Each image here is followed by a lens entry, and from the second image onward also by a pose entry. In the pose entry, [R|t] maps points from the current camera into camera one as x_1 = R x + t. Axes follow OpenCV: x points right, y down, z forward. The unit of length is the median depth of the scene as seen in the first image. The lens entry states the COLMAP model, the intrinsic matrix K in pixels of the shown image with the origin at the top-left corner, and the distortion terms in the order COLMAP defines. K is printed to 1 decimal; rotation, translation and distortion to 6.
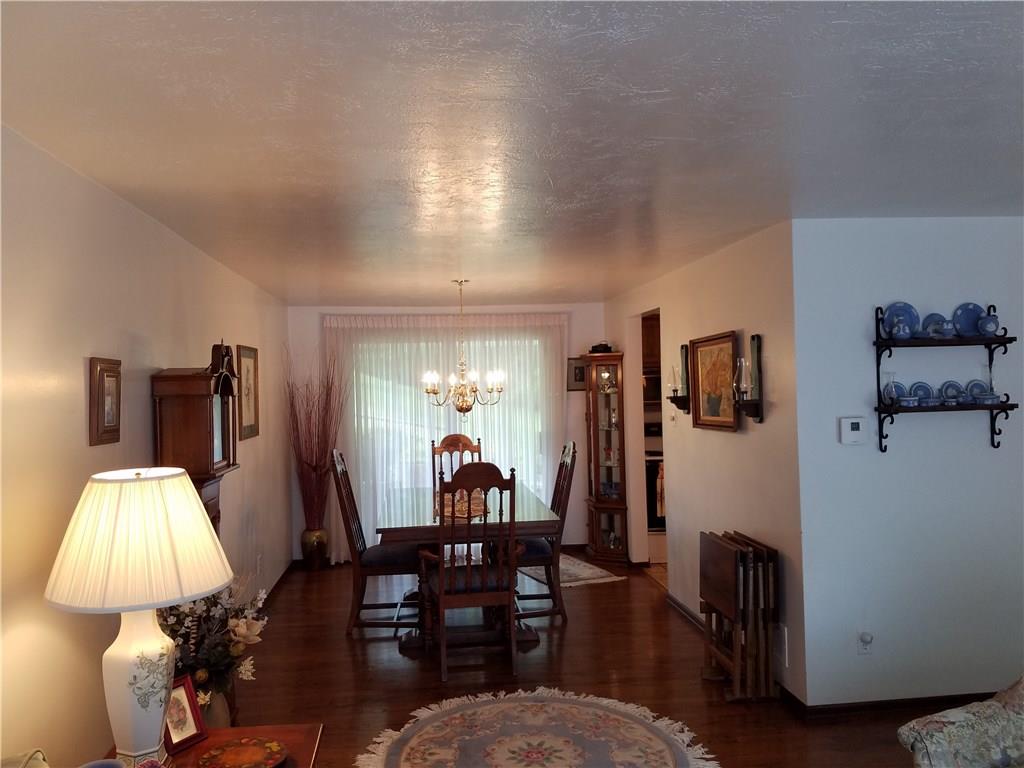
lens RADIAL K [[785.4, 0, 507.3], [0, 785.4, 379.5], [0, 0, 1]] dist [0.082613, -0.104438]
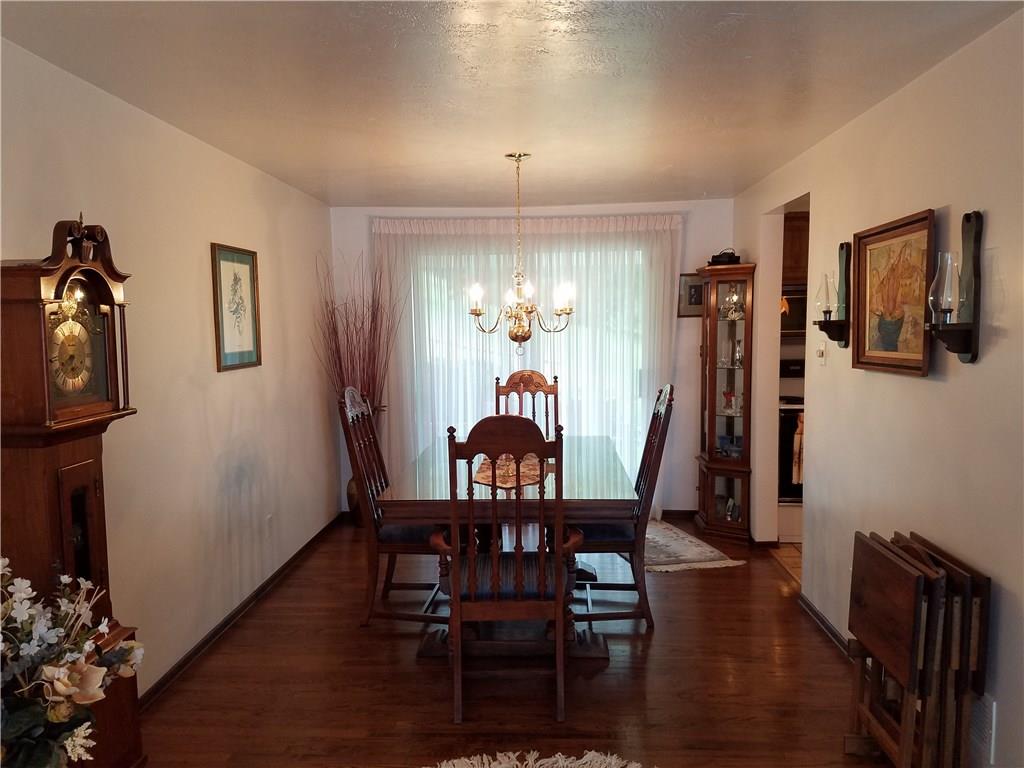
lens RADIAL K [[785.4, 0, 522.4], [0, 785.4, 400.6], [0, 0, 1]] dist [0.082613, -0.104438]
pose [[0.987834, 0.026551, -0.153229, 0.060732], [-0.009403, 0.993712, 0.111567, 0.015012], [0.155228, -0.108769, 0.981873, 0.276055]]
